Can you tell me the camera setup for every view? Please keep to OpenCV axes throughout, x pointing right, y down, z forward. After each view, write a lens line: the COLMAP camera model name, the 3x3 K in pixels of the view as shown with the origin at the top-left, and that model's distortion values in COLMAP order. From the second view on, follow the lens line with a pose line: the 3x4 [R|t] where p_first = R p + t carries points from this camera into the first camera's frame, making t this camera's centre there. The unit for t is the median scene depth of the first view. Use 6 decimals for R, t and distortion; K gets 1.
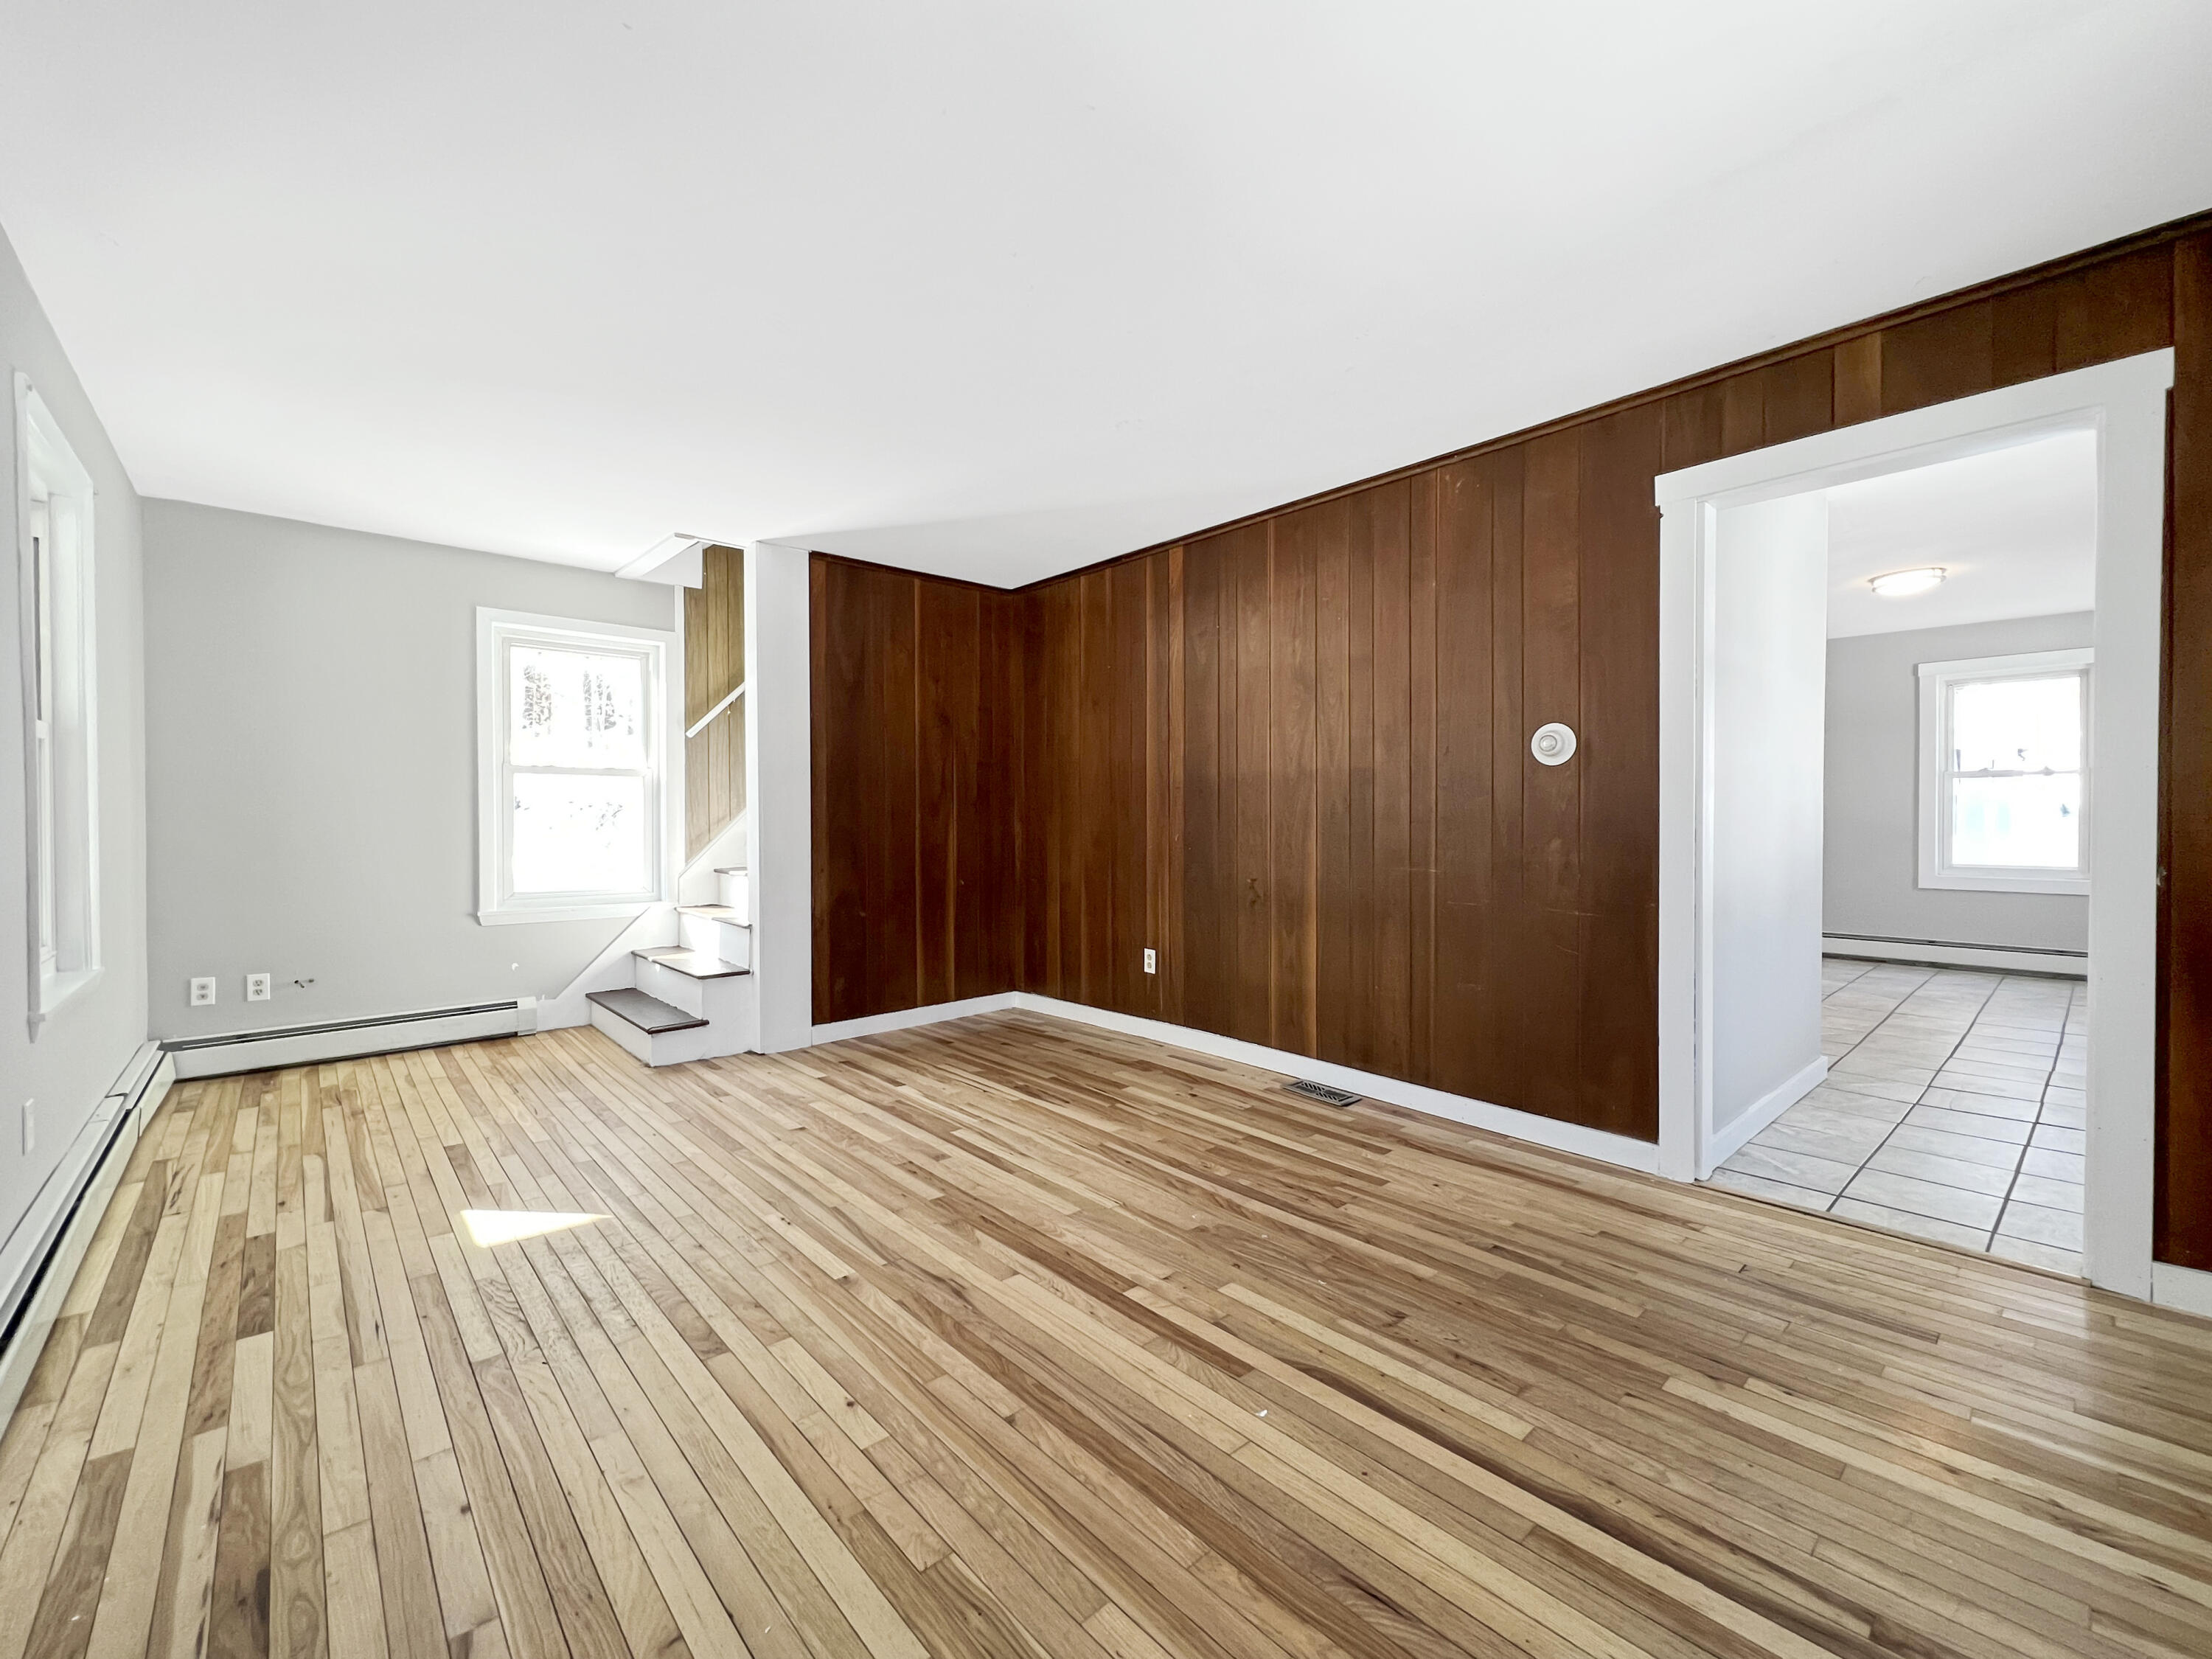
lens RADIAL K [[892.3, 0, 1106.0], [0, 892.3, 829.5], [0, 0, 1]] dist [-0.001045, -0.000048]
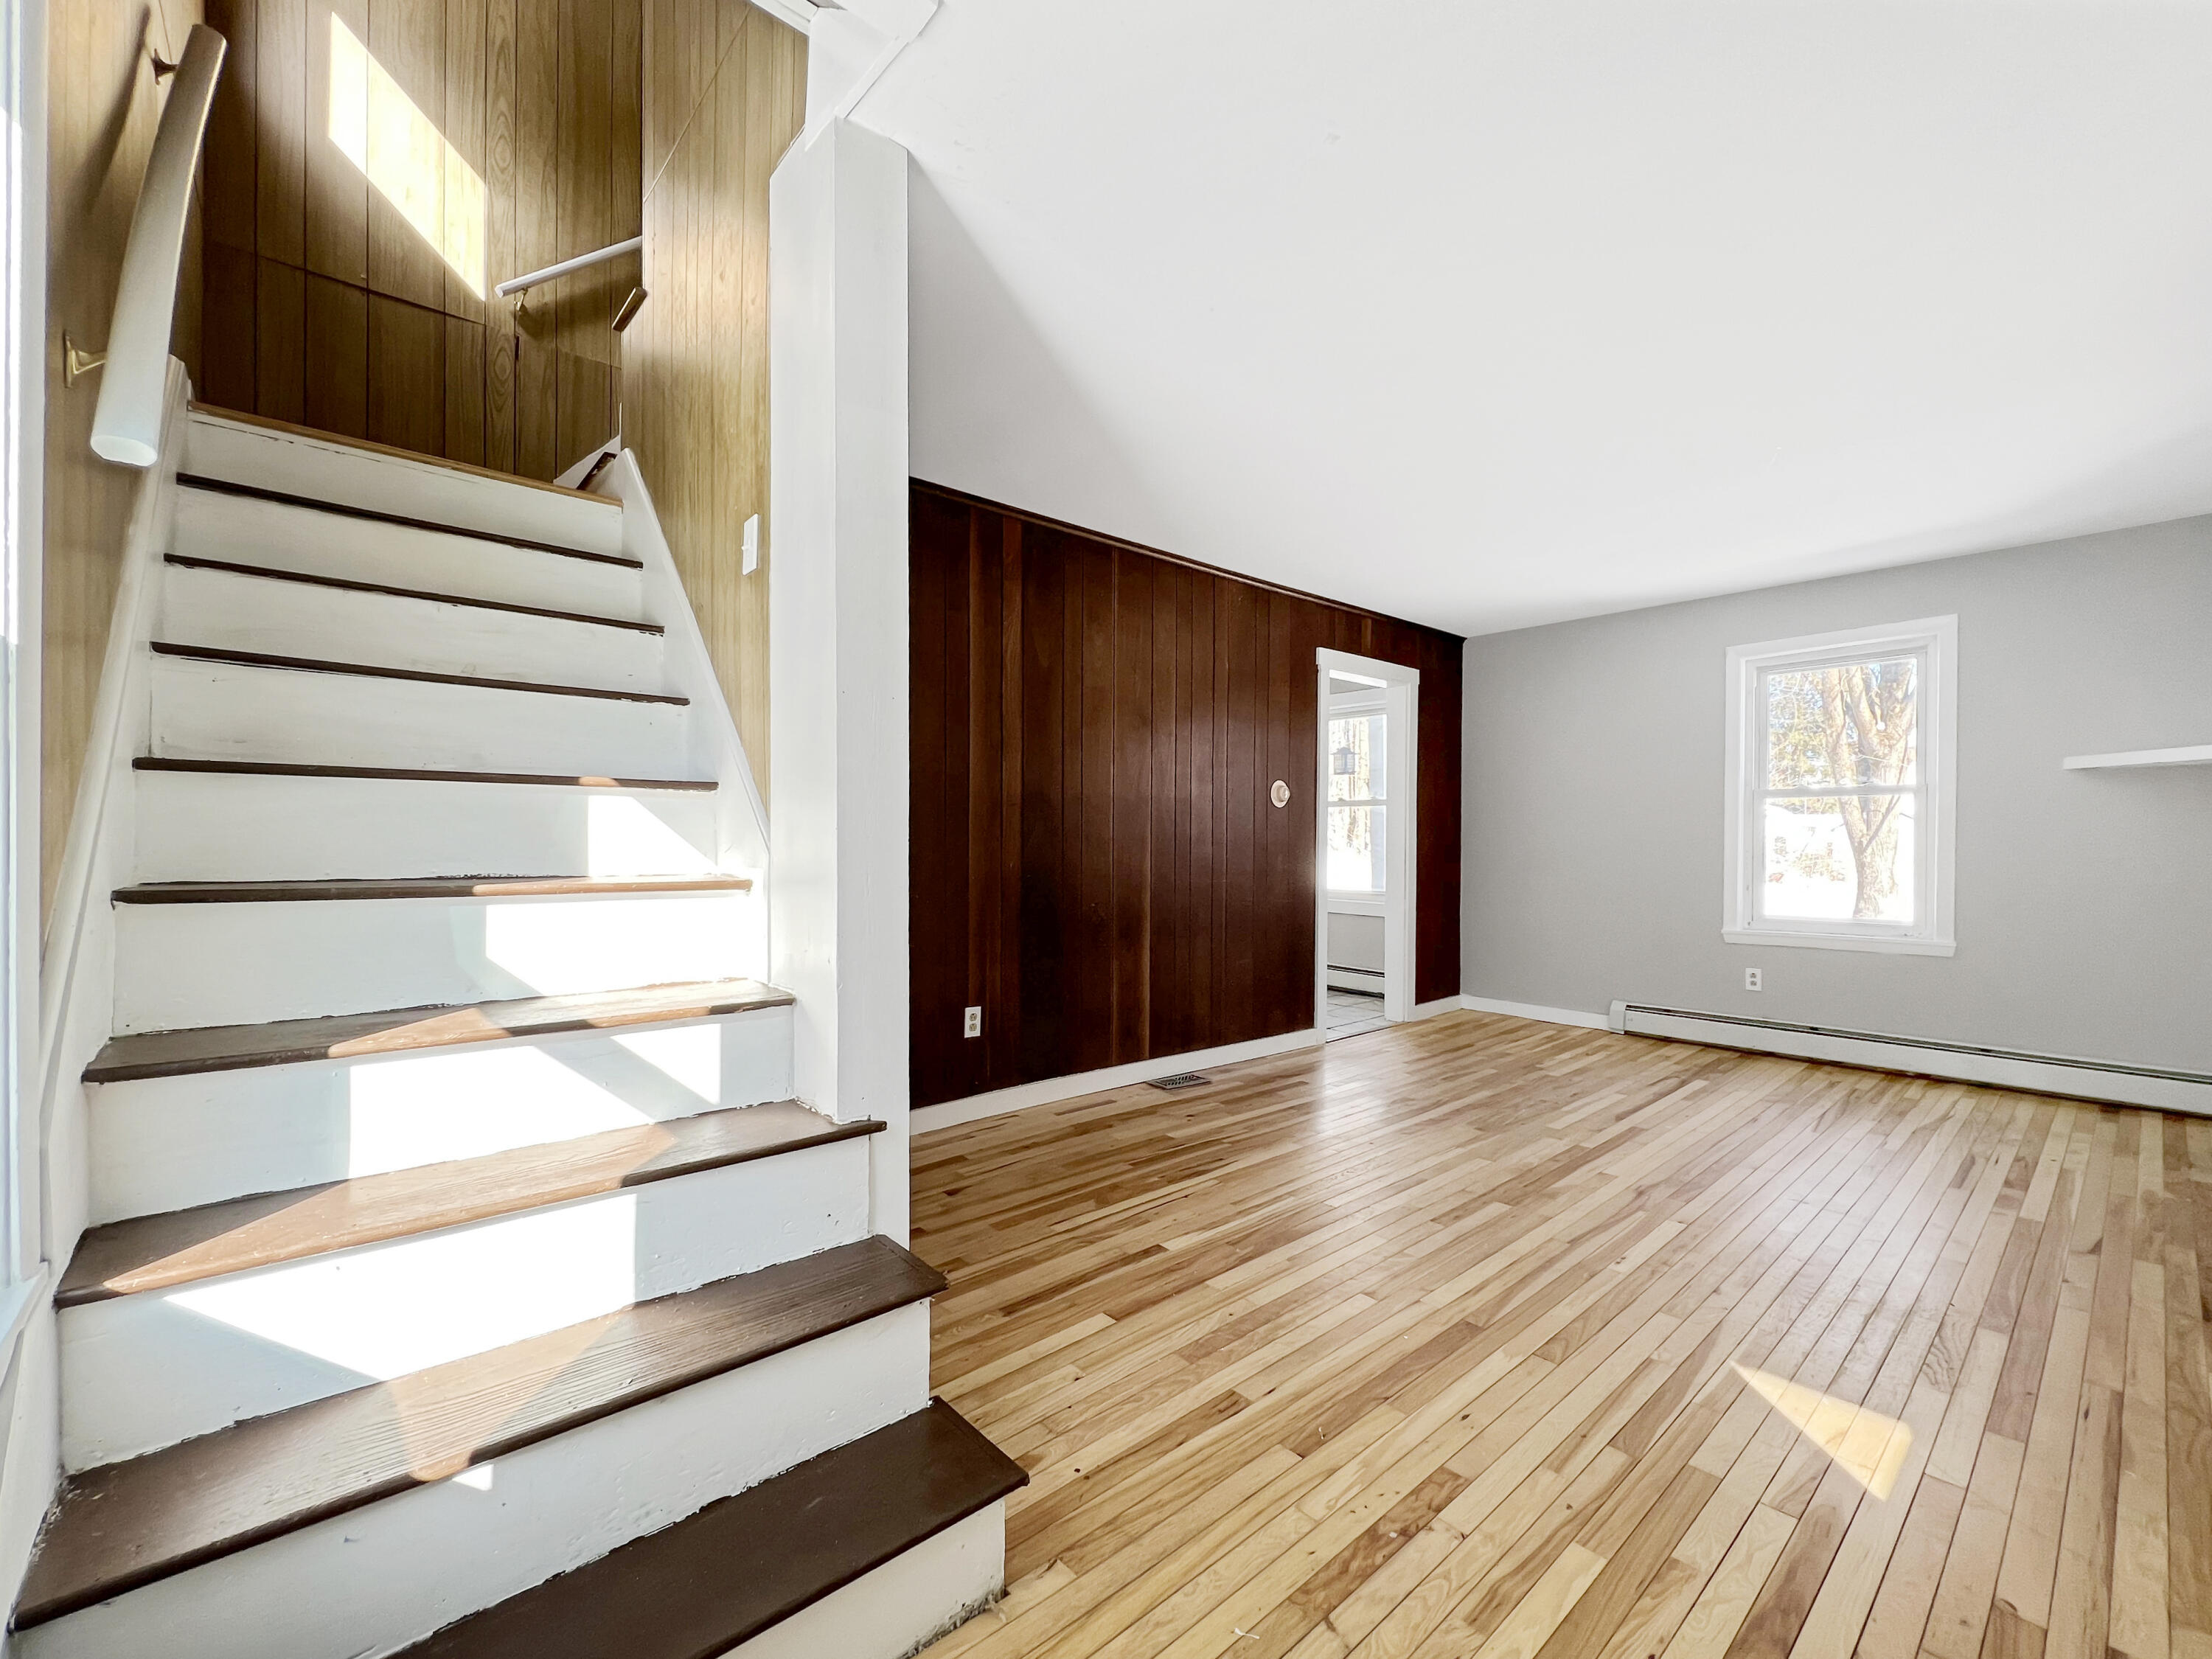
lens RADIAL K [[952.4, 0, 1102.3], [0, 952.4, 850.3], [0, 0, 1]] dist [-0.002145, -0.000371]
pose [[0.013448, -0.012390, 0.999833, -1.003906], [0.008105, 0.999892, 0.012282, -0.016856], [-0.999877, 0.007939, 0.013547, 1.113052]]
